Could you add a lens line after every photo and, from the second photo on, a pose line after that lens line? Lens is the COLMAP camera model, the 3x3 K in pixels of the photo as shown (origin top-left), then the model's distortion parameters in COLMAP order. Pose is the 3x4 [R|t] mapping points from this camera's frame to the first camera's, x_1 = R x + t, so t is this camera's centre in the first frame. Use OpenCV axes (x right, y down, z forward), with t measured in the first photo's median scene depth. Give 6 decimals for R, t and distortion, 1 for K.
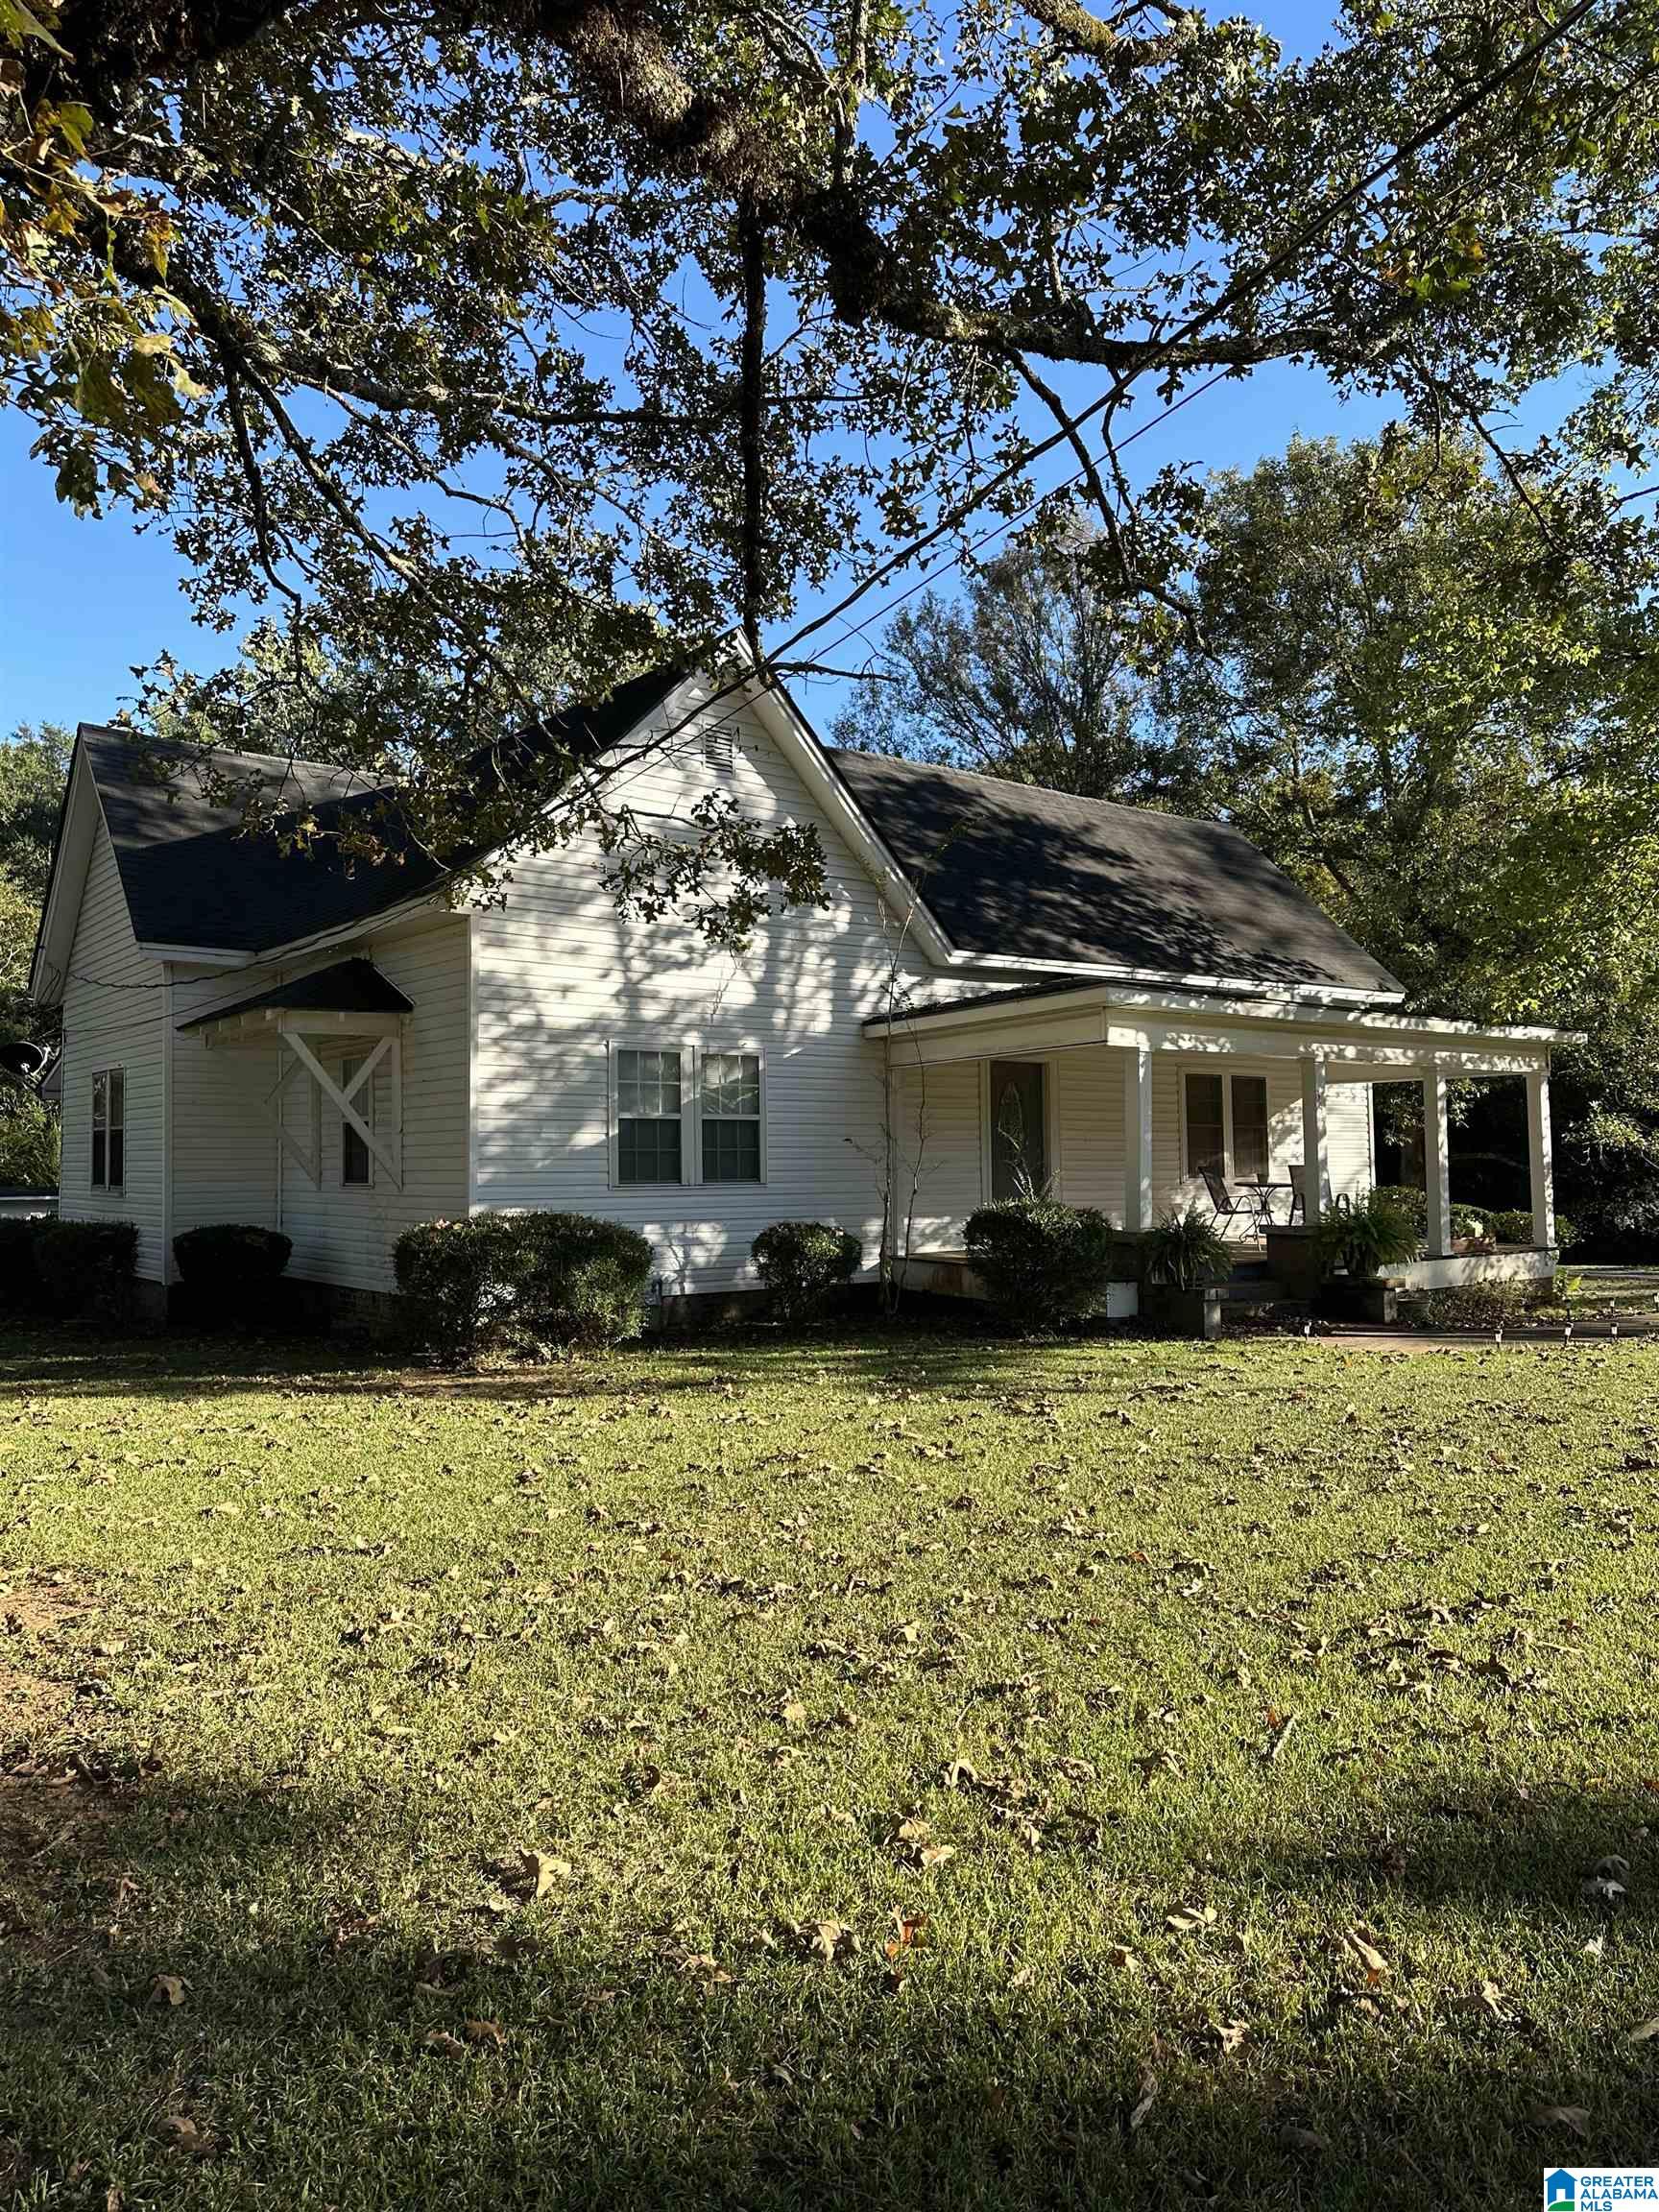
lens RADIAL K [[1569.6, 0, 829.2], [0, 1569.6, 1104.7], [0, 0, 1]] dist [0.035819, -0.051095]
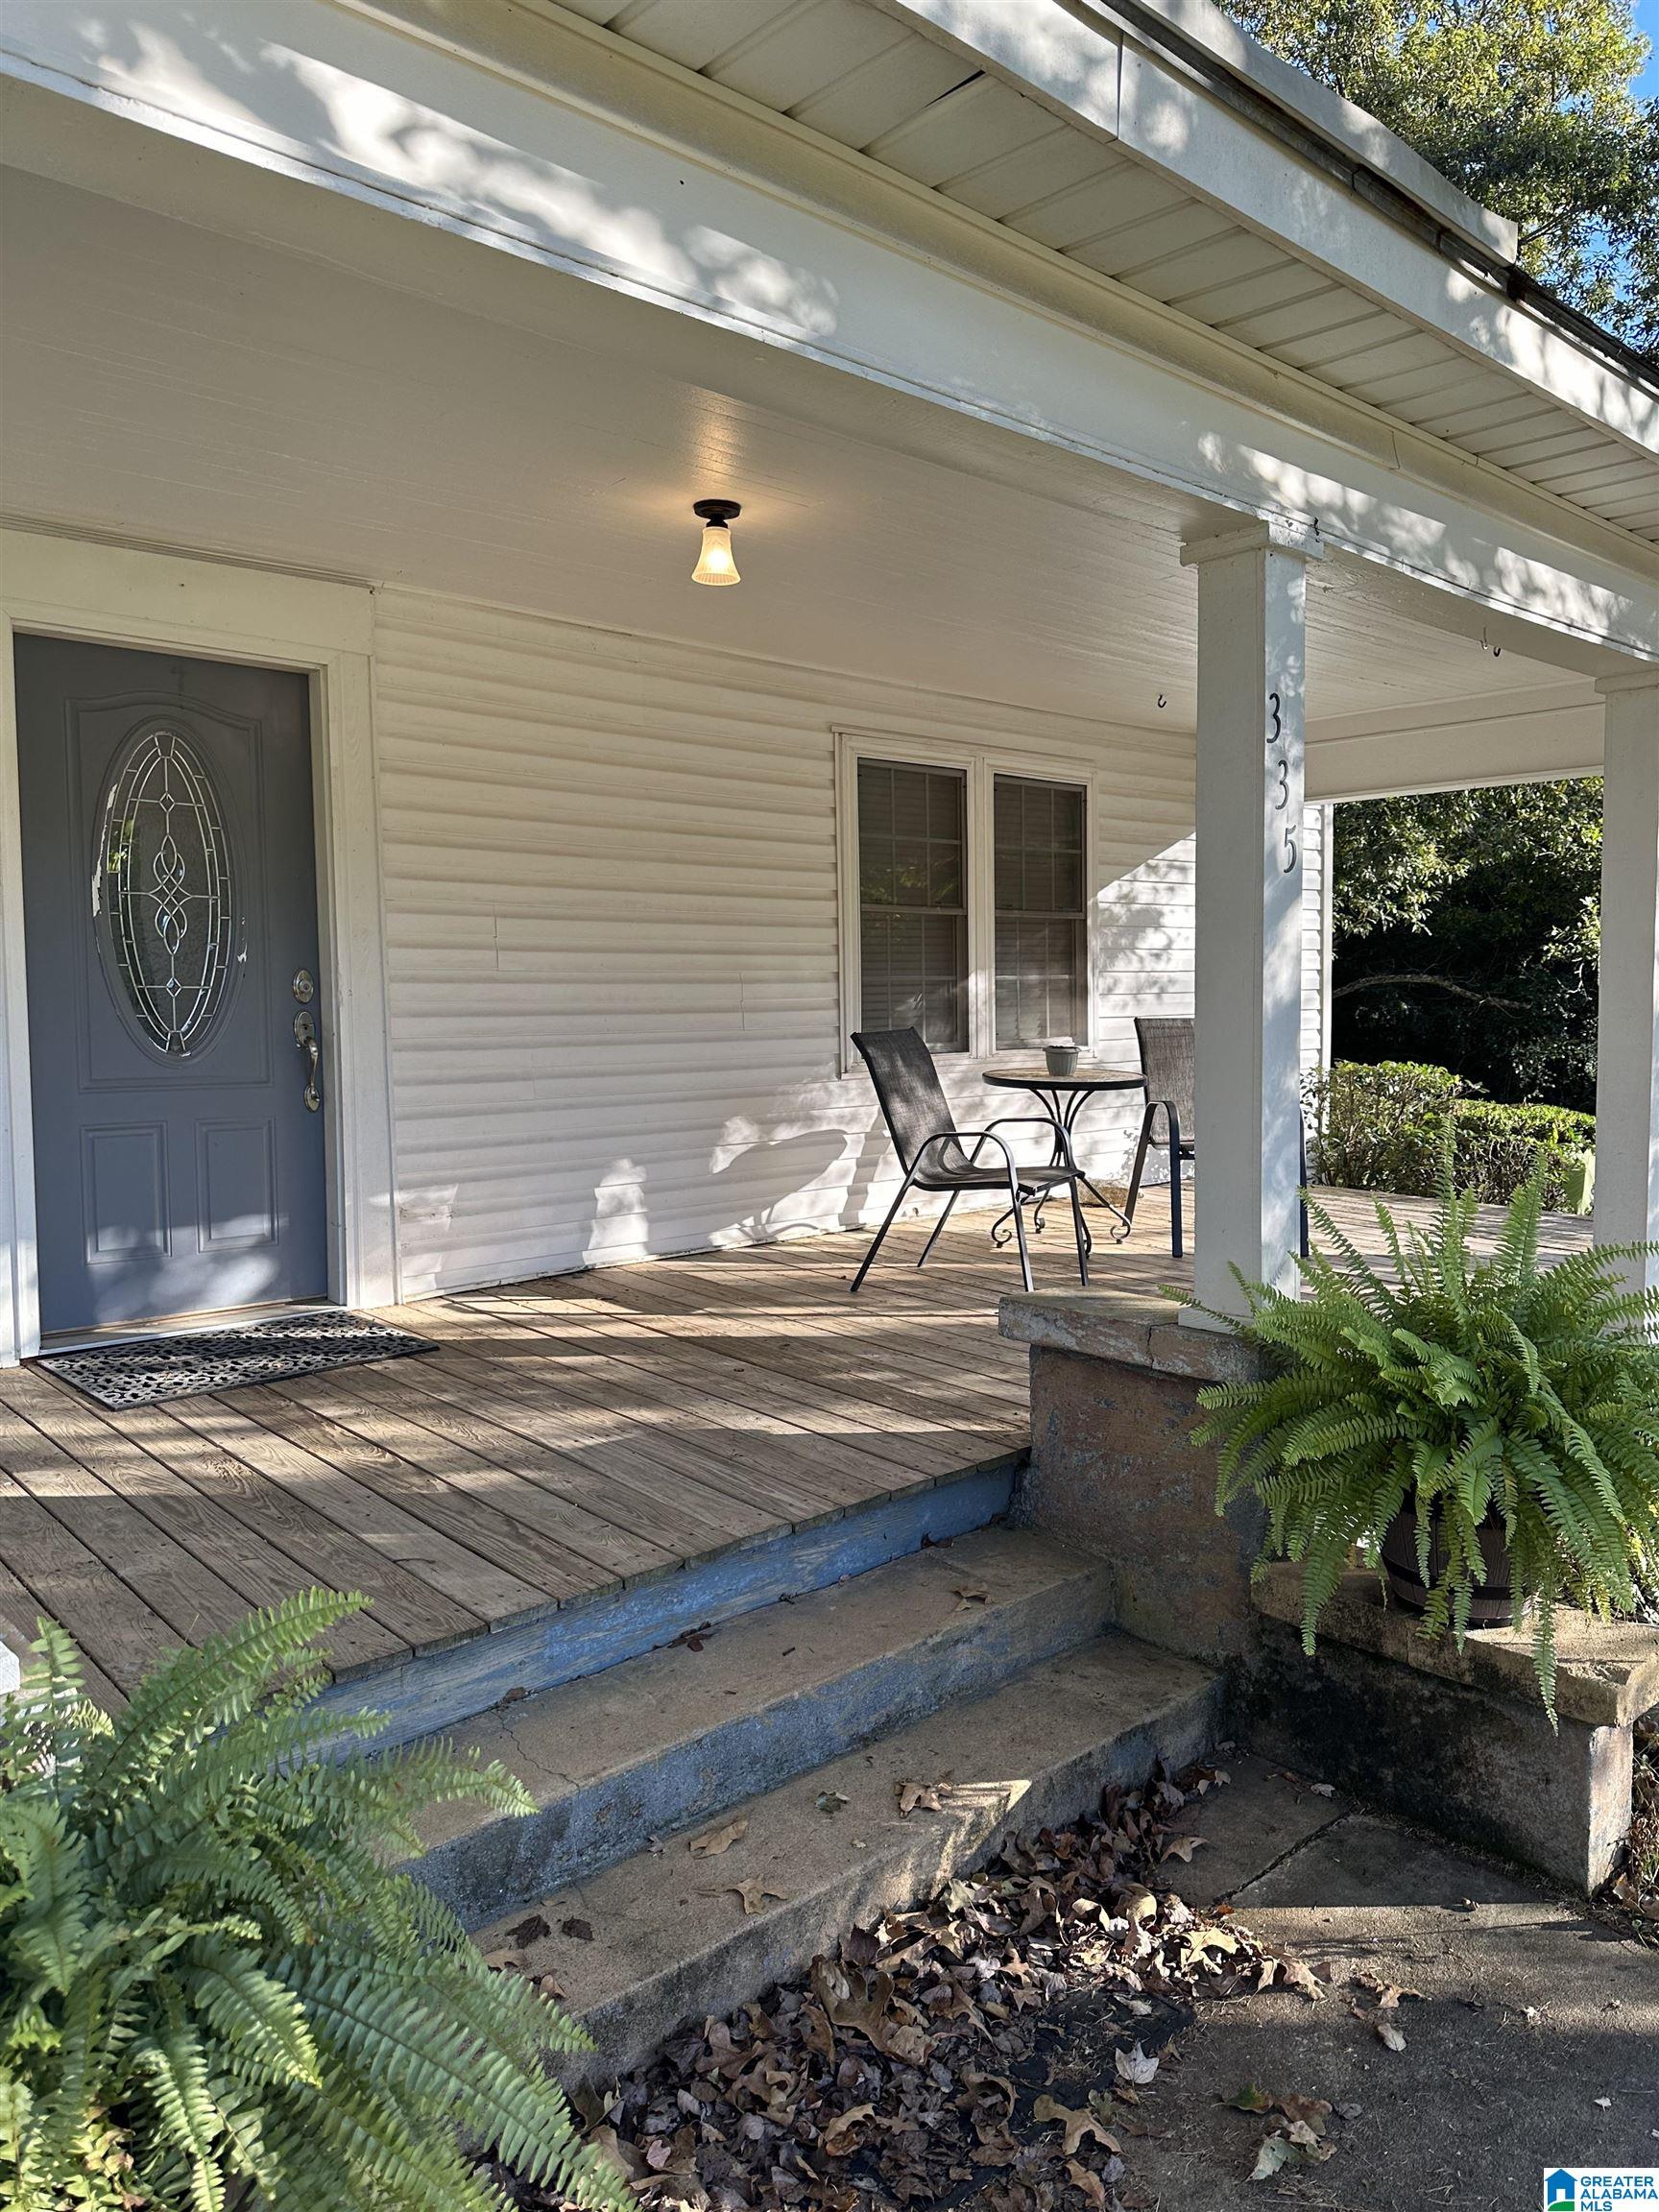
lens RADIAL K [[1569.6, 0, 829.2], [0, 1569.6, 1104.7], [0, 0, 1]] dist [0.035819, -0.051095]
pose [[0.996097, -0.014134, 0.087131, 0.179301], [0.004588, 0.994053, 0.108804, 0.019027], [-0.088150, -0.107980, 0.990237, 0.613354]]
